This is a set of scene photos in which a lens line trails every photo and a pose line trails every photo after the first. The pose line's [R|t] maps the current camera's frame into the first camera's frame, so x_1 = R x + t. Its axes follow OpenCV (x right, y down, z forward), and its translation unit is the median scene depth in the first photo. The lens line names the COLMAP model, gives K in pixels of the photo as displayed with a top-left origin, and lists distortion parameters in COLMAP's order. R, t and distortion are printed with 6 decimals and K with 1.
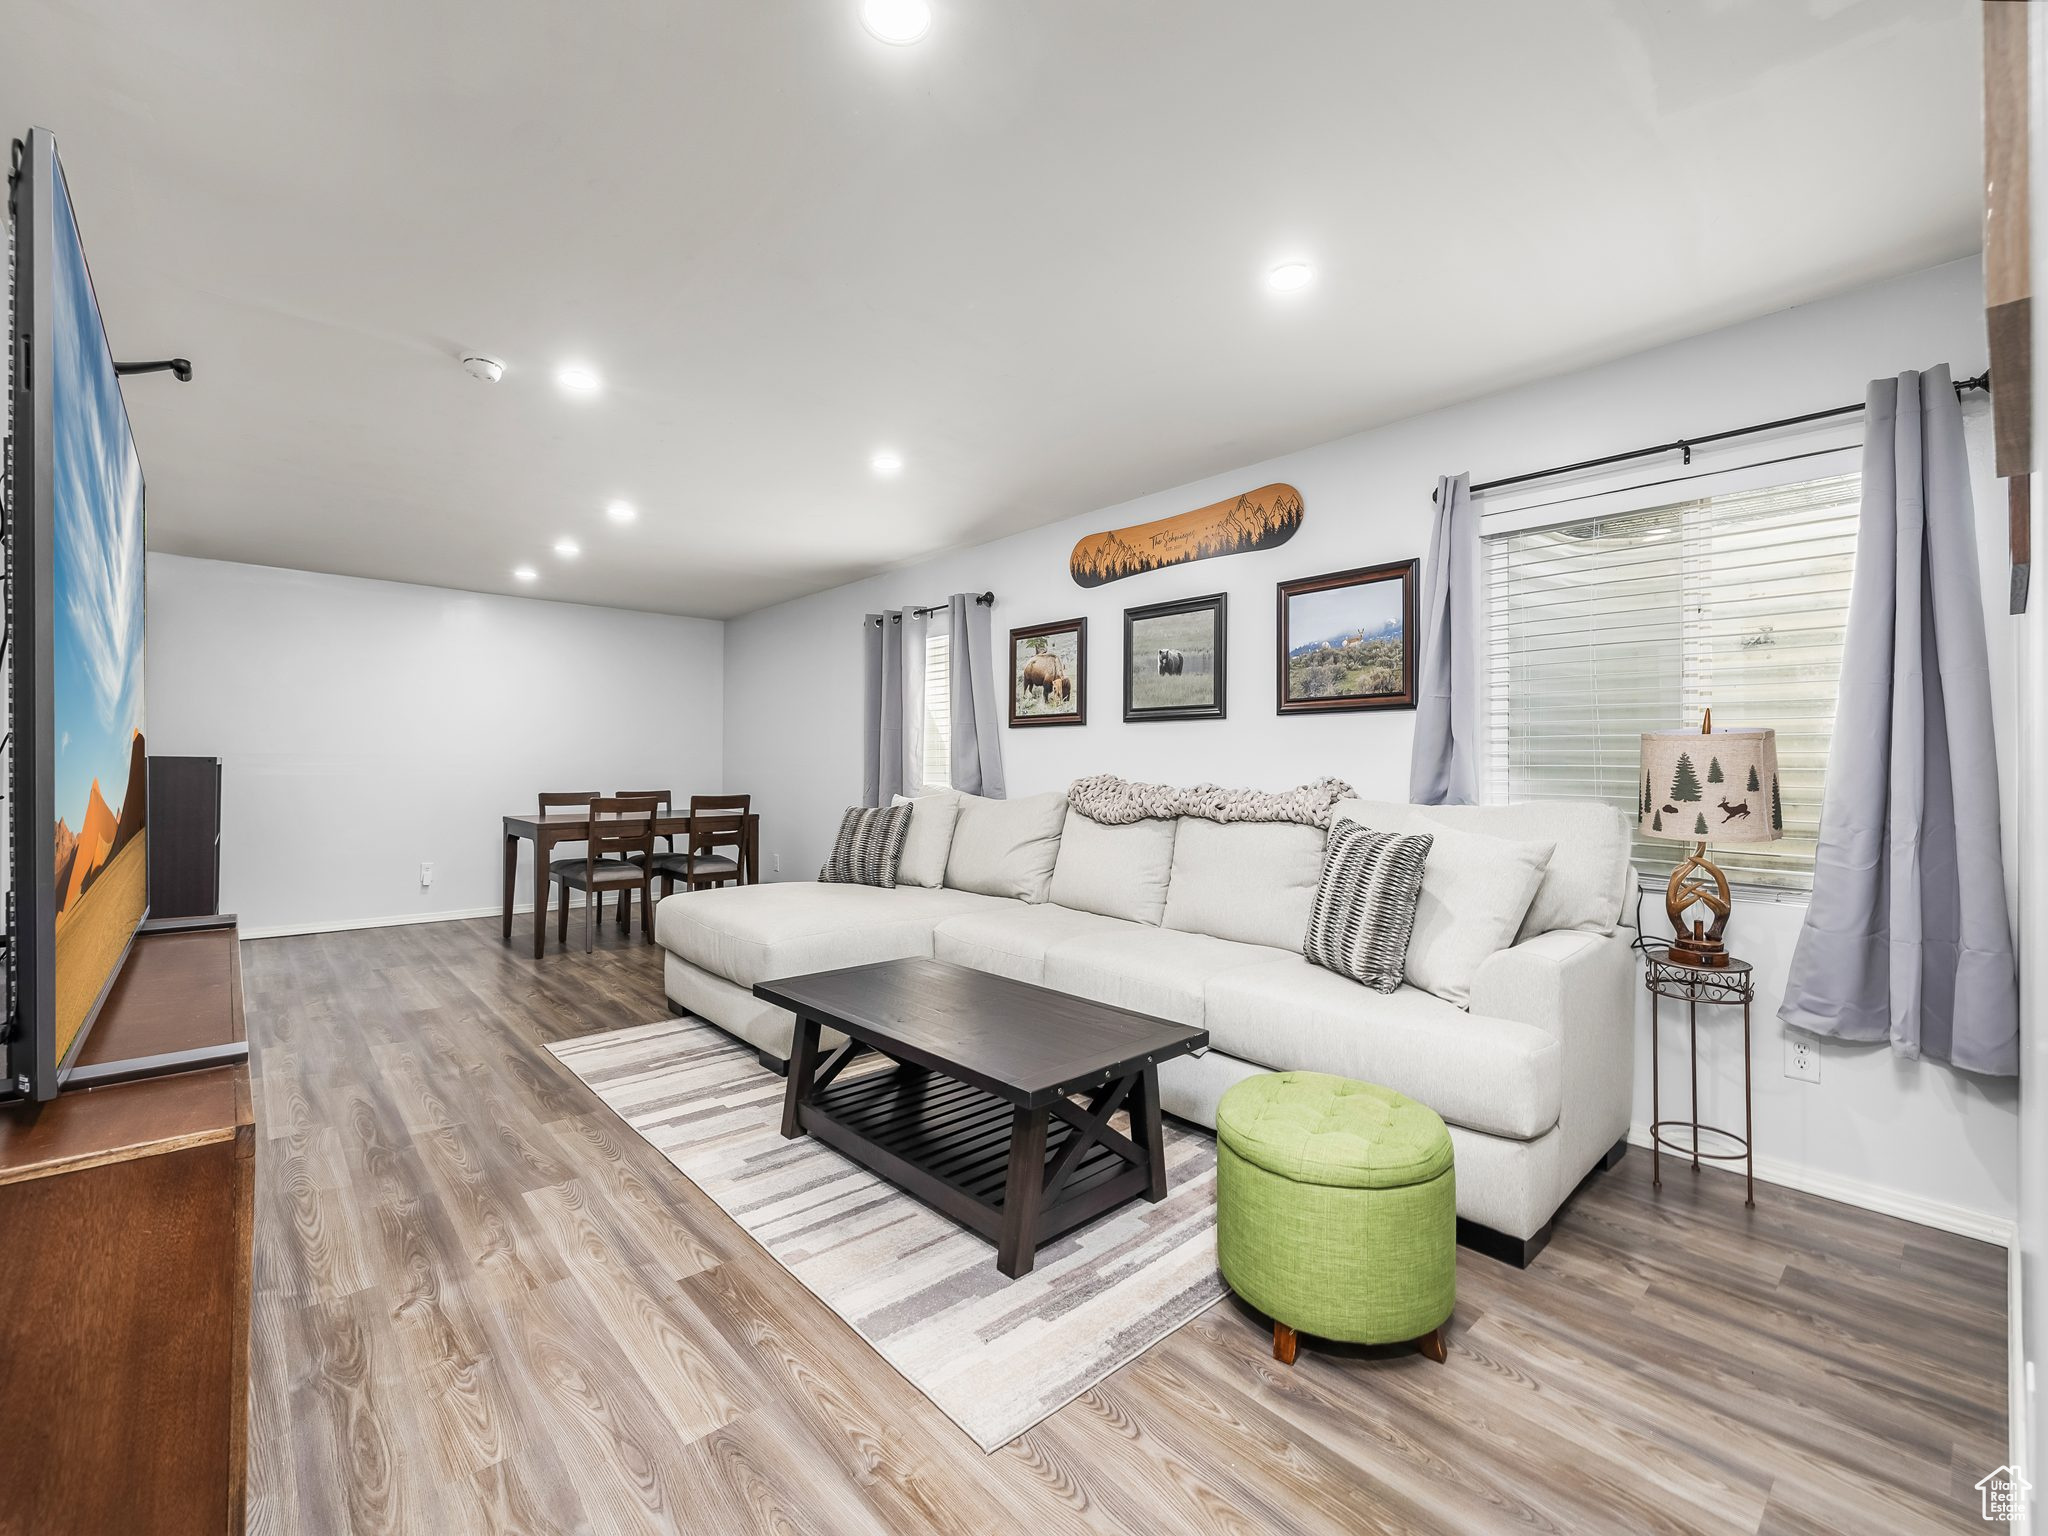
lens RADIAL K [[870.1, 0, 1016.8], [0, 870.1, 764.0], [0, 0, 1]] dist [0.000285, 0.000224]
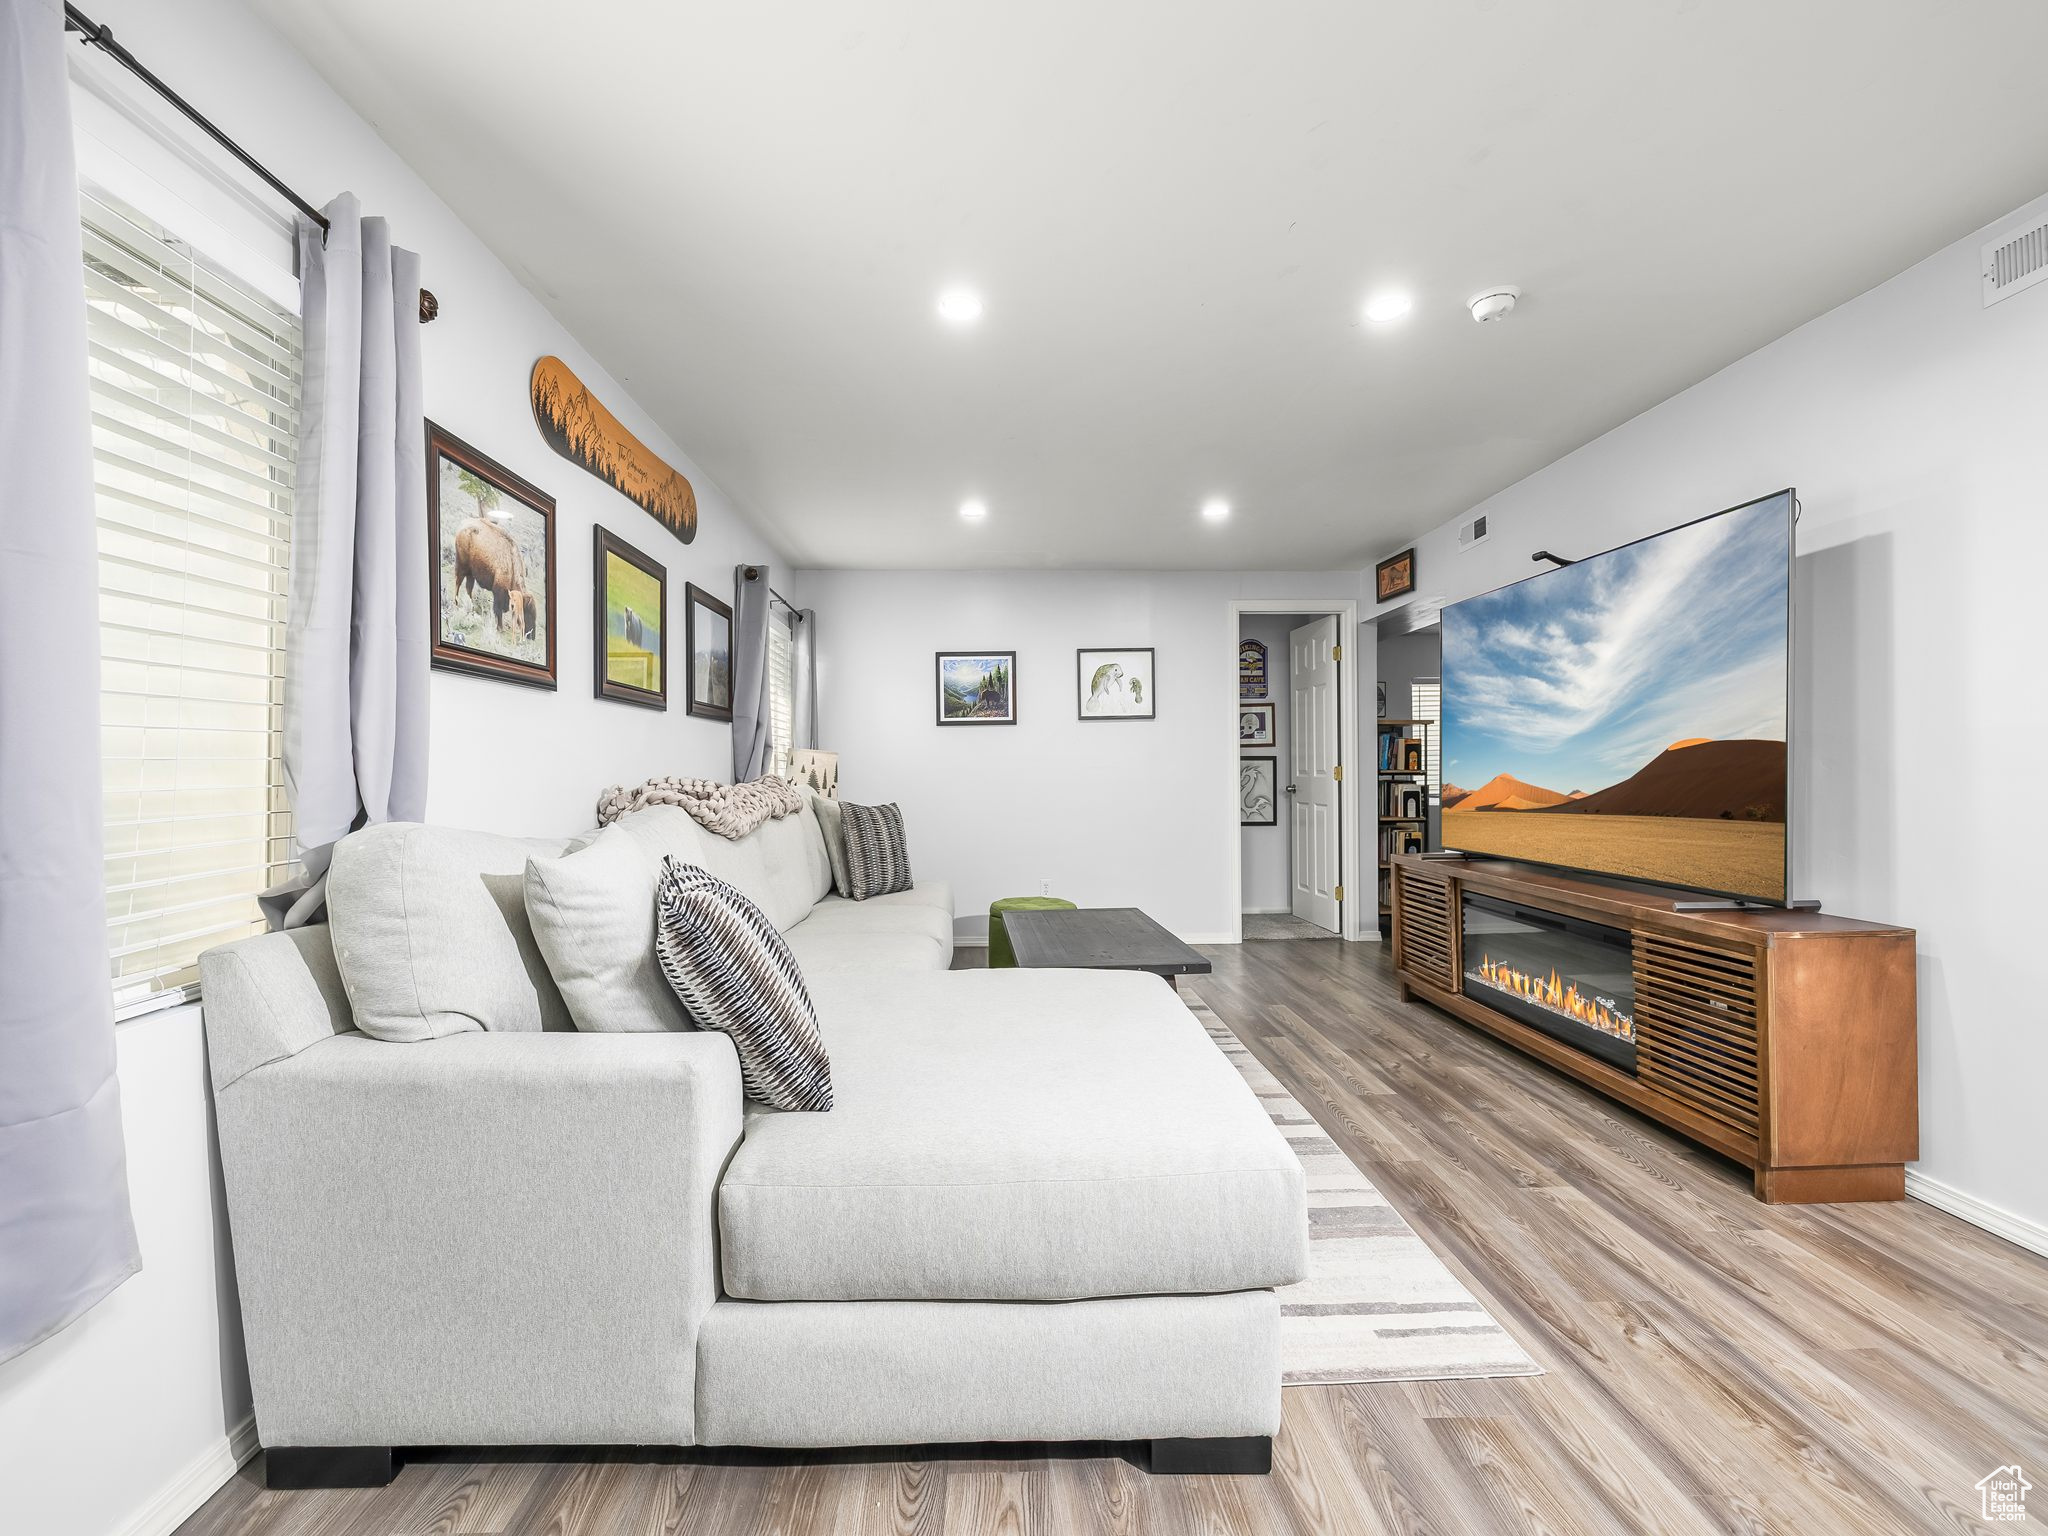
lens RADIAL K [[870.1, 0, 1016.0], [0, 870.1, 769.6], [0, 0, 1]] dist [0.000285, 0.000224]
pose [[-0.767364, 0.001538, 0.641209, -0.792488], [0.000834, 0.999999, -0.001400, 0.009534], [-0.641211, -0.000540, -0.767365, 1.936653]]
